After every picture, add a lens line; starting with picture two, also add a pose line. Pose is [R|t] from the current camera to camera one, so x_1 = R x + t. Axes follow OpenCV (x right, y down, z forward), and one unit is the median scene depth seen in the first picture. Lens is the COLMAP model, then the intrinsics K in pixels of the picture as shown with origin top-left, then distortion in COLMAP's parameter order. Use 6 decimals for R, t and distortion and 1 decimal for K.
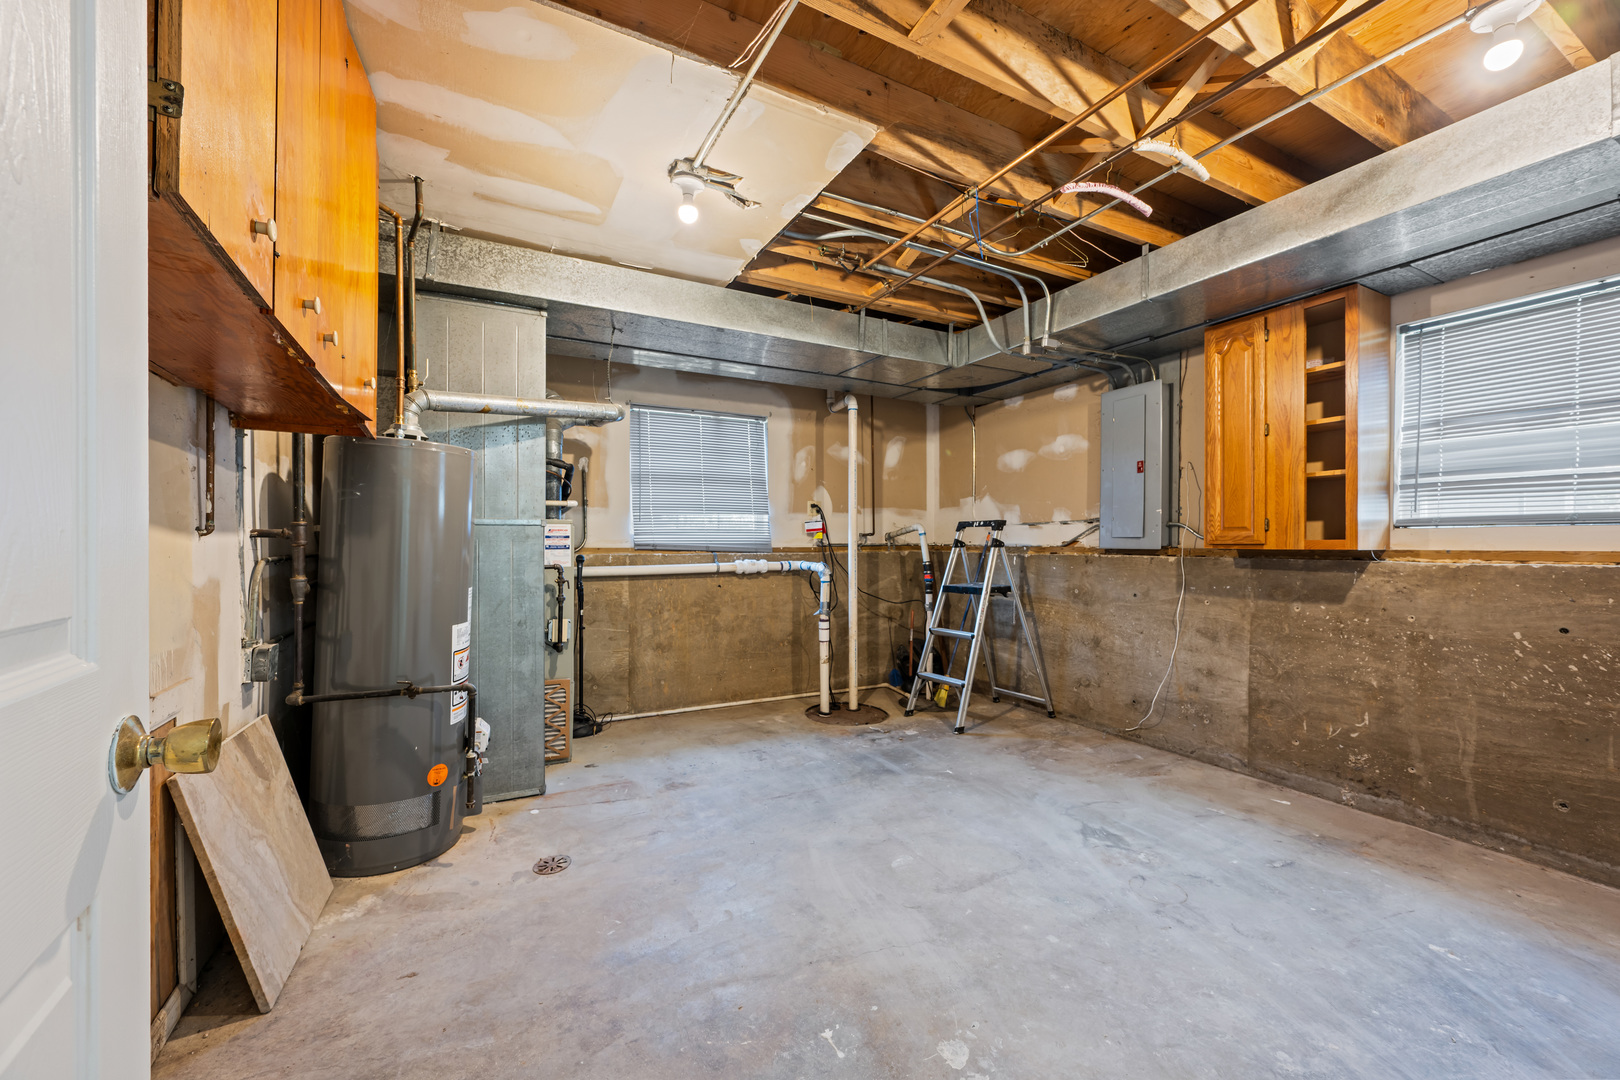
lens RADIAL K [[640.7, 0, 813.4], [0, 640.7, 546.8], [0, 0, 1]] dist [-0.002965, -0.000135]
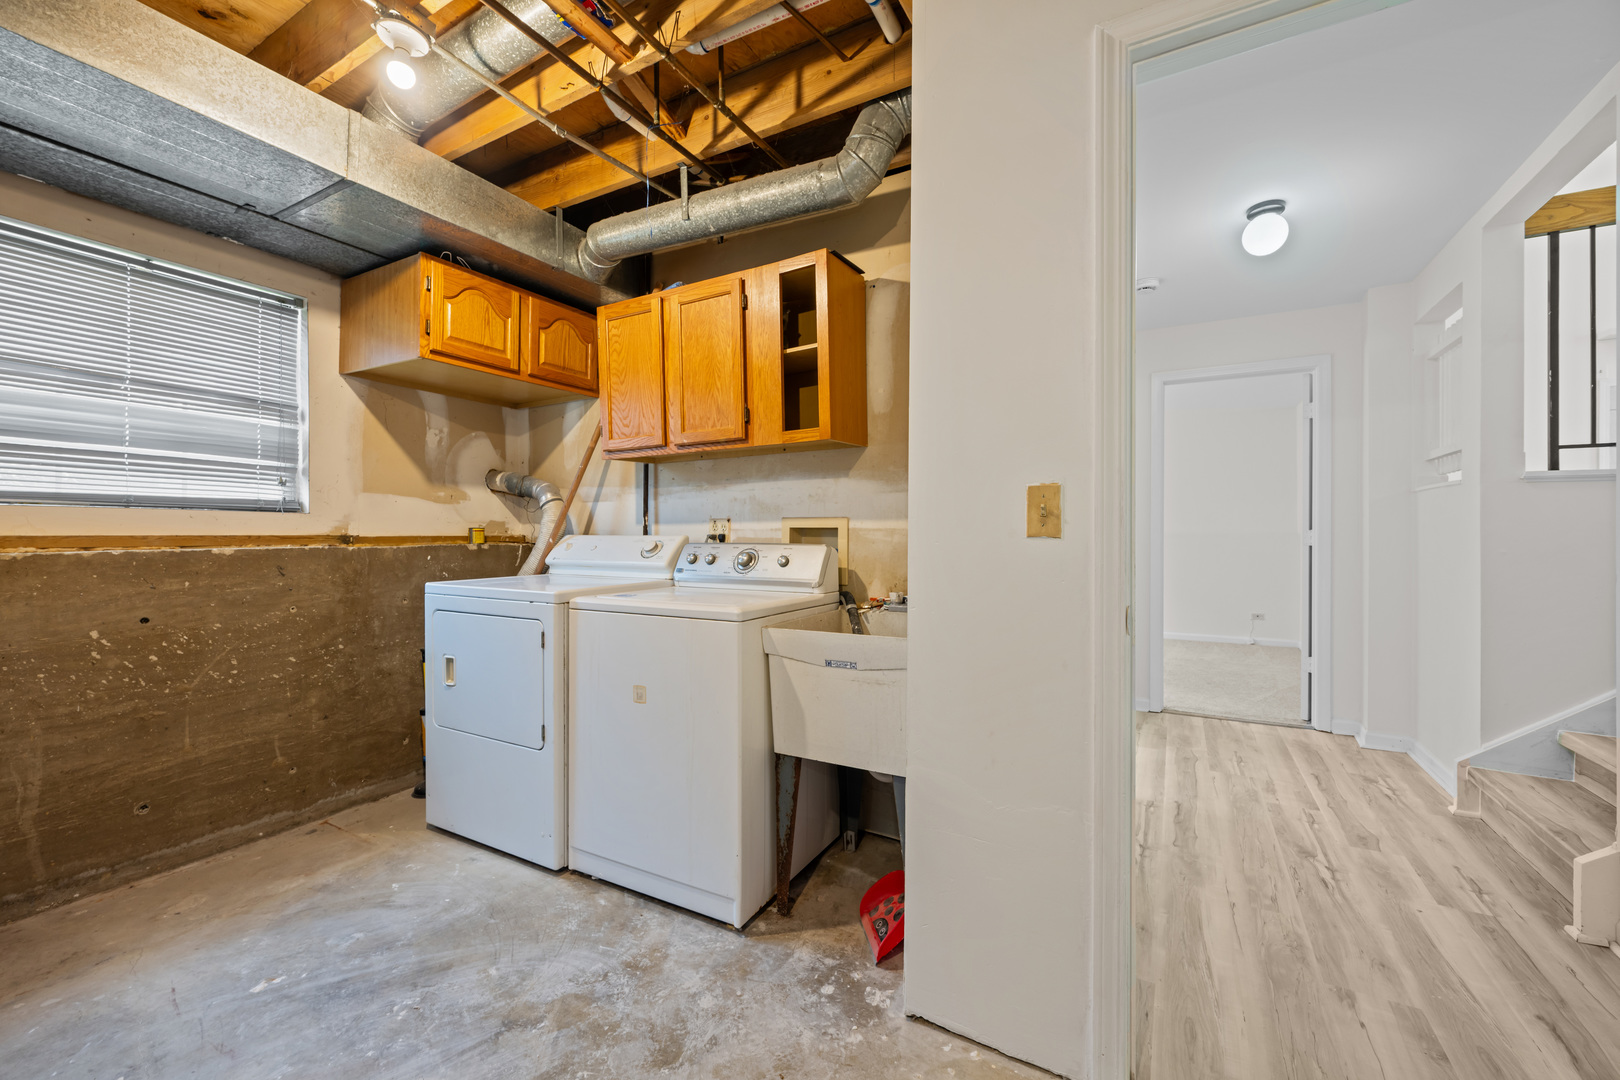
lens RADIAL K [[640.7, 0, 815.2], [0, 640.7, 530.8], [0, 0, 1]] dist [-0.002965, -0.000135]
pose [[-0.541713, -0.001016, 0.840563, -0.140816], [0.000327, 0.999999, 0.001420, -0.001272], [-0.840564, 0.001044, -0.541712, 0.661101]]
